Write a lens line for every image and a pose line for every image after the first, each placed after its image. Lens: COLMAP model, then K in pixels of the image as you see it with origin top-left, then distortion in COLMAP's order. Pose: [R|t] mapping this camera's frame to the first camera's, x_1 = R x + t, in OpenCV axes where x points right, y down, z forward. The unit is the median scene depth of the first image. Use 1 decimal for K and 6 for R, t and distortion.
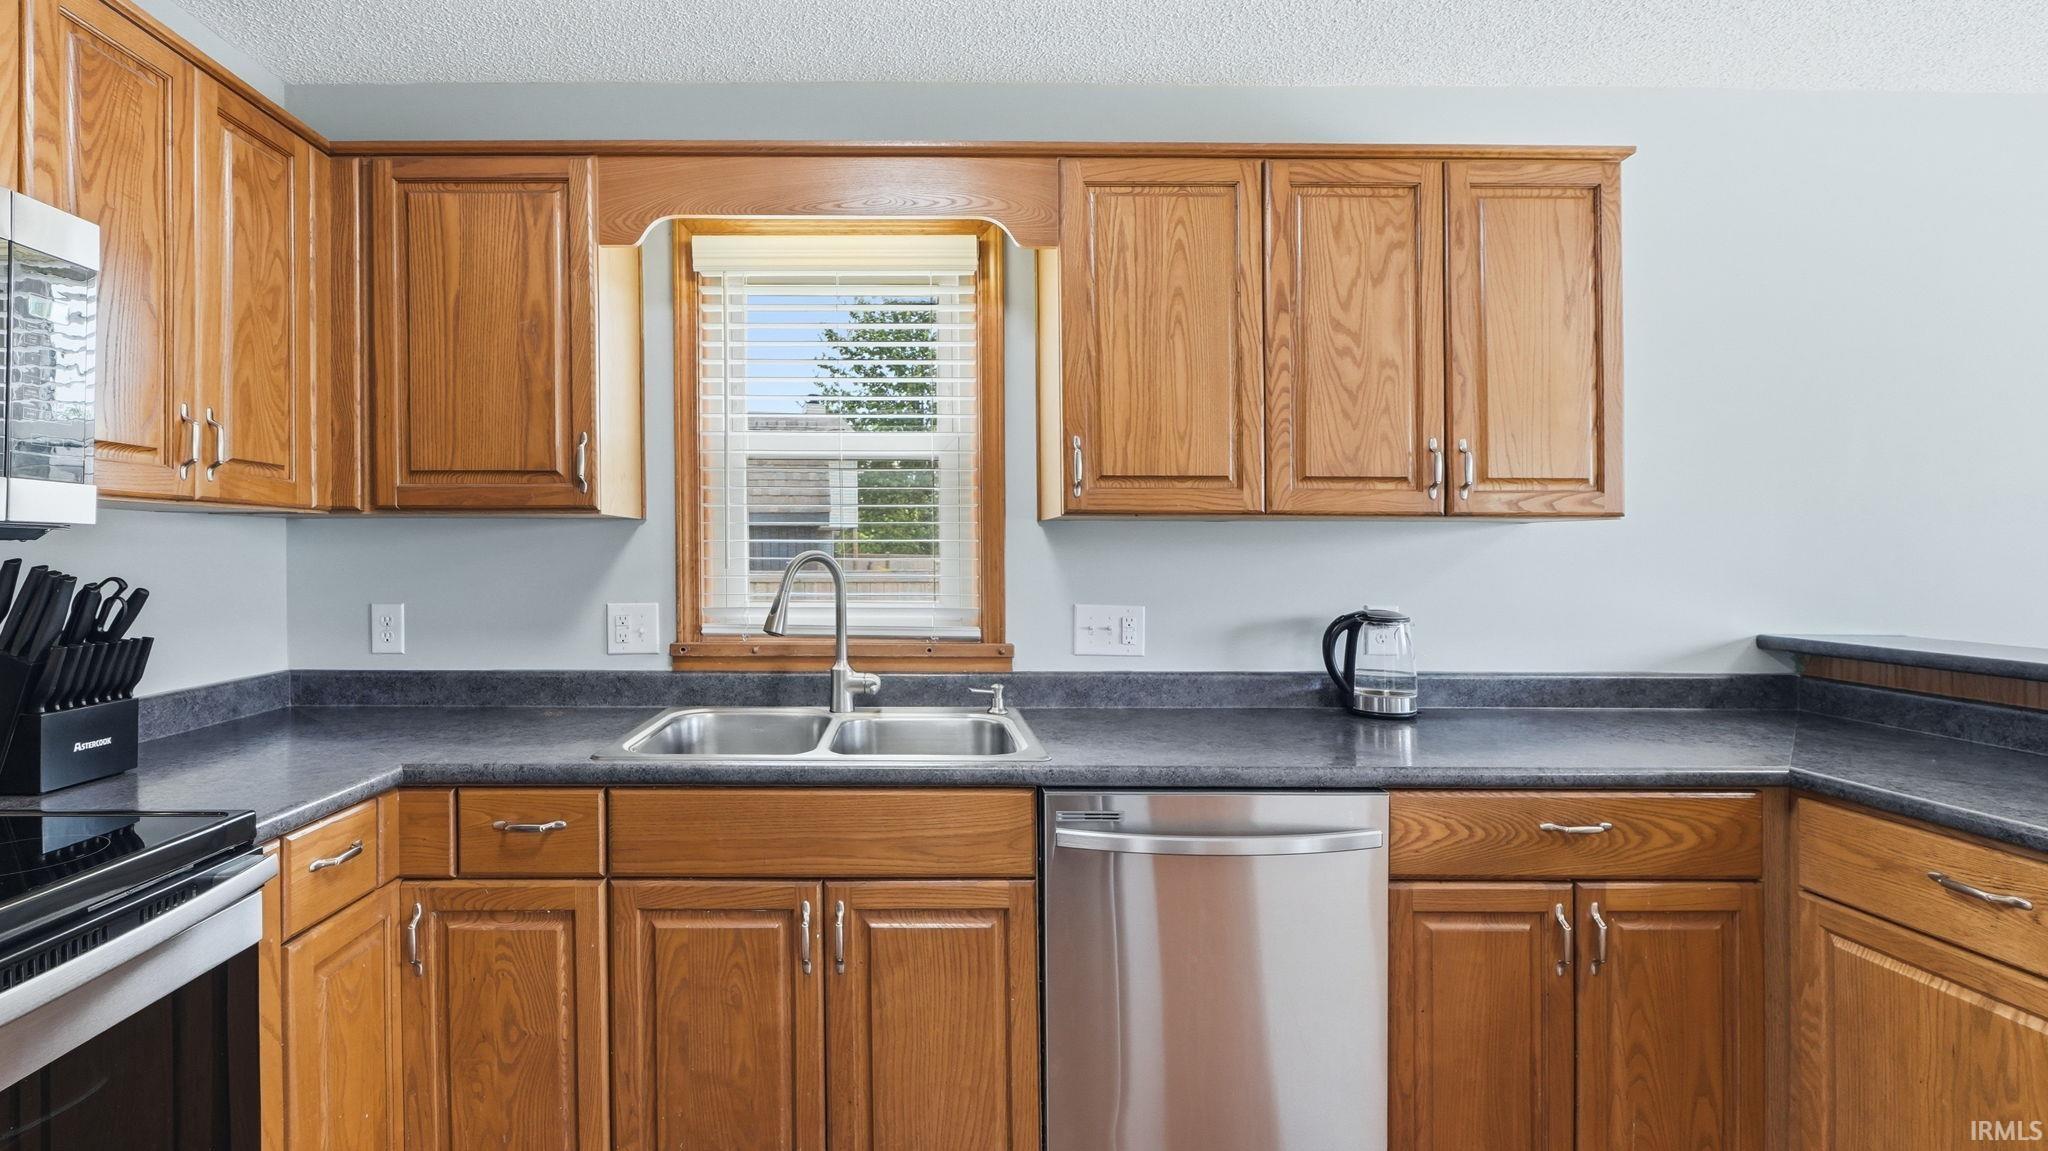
lens RADIAL K [[855.5, 0, 1024.0], [0, 855.5, 575.5], [0, 0, 1]] dist [-0.002903, -0.000689]
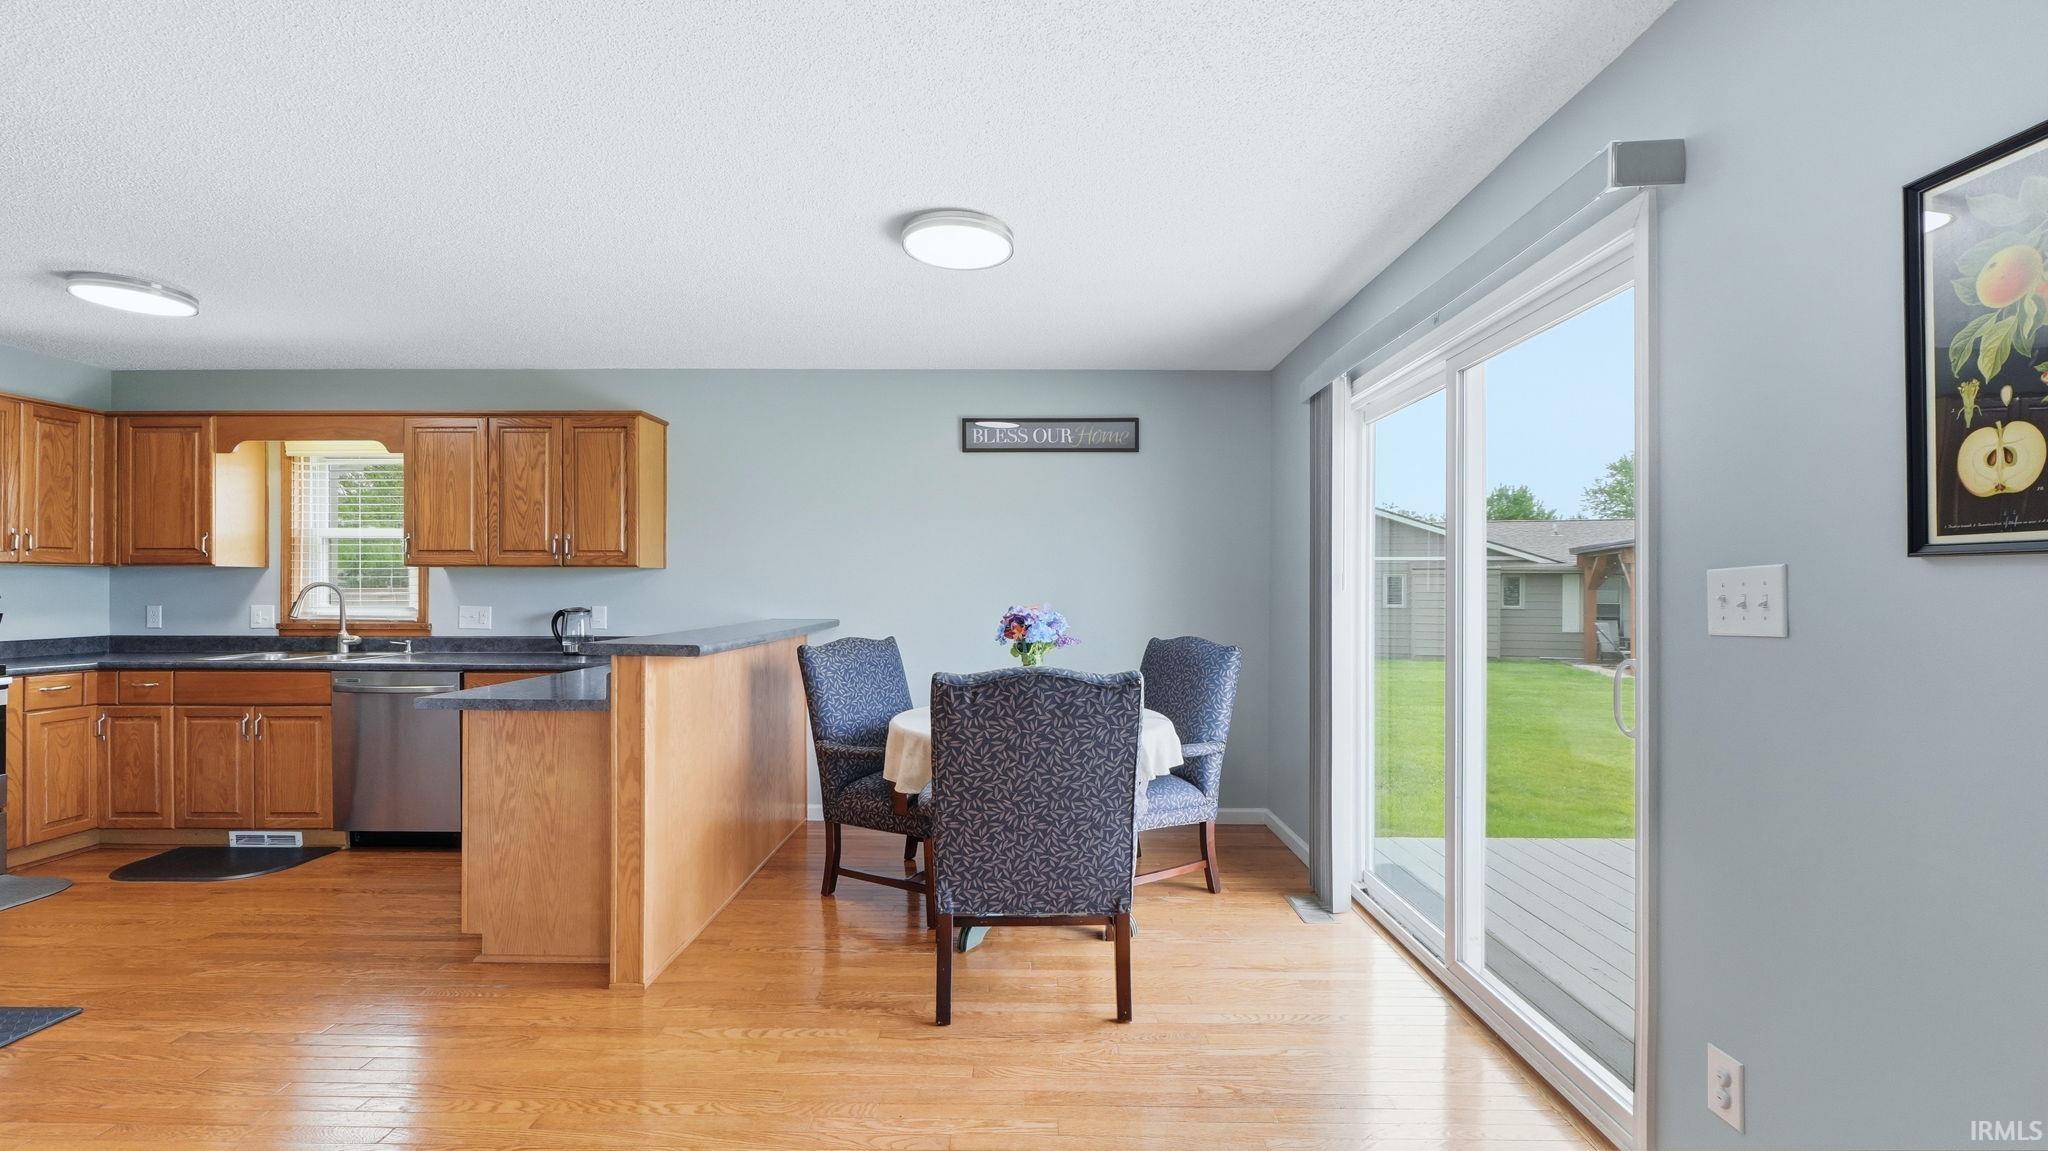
lens RADIAL K [[823.7, 0, 1068.1], [0, 823.7, 593.0], [0, 0, 1]] dist [-0.001109, 0.006170]
pose [[0.999046, 0.001355, -0.043657, 1.989711], [-0.001766, 0.999955, -0.009368, 0.021199], [0.043643, 0.009437, 0.999003, -1.210739]]
